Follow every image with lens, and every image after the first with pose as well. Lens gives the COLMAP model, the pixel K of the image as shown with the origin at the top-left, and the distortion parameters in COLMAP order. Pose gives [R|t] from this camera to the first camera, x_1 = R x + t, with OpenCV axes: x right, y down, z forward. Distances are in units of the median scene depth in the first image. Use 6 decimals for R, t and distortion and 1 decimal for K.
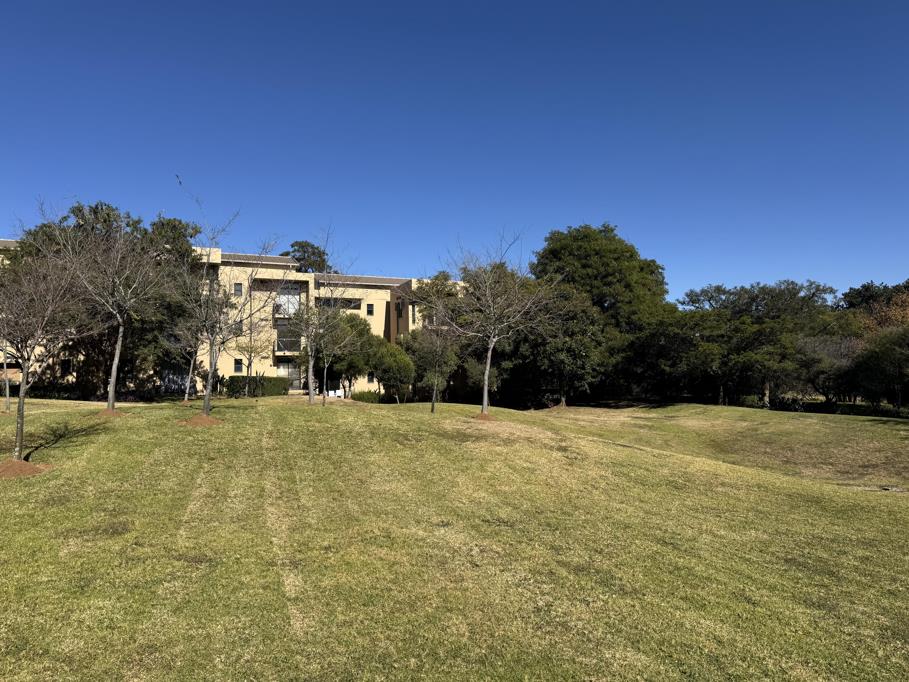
lens RADIAL K [[633.6, 0, 455.2], [0, 633.6, 343.0], [0, 0, 1]] dist [-0.000824, -0.000329]
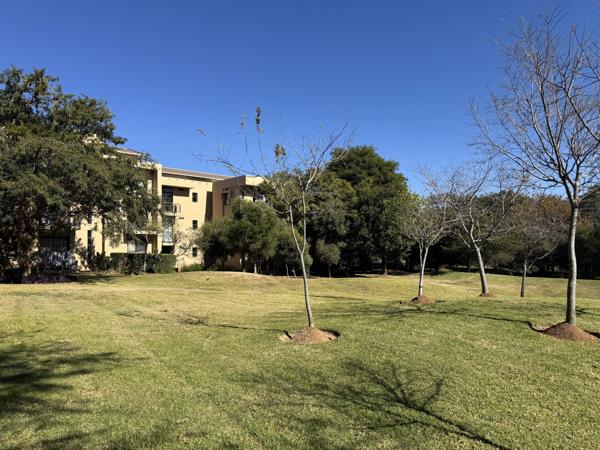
lens RADIAL K [[418.2, 0, 299.8], [0, 418.2, 225.4], [0, 0, 1]] dist [-0.000824, -0.000329]
pose [[0.923727, 0.025229, 0.382220, -0.284493], [-0.024759, 0.999675, -0.006148, 0.001729], [-0.382251, -0.003784, 0.924051, 0.192472]]
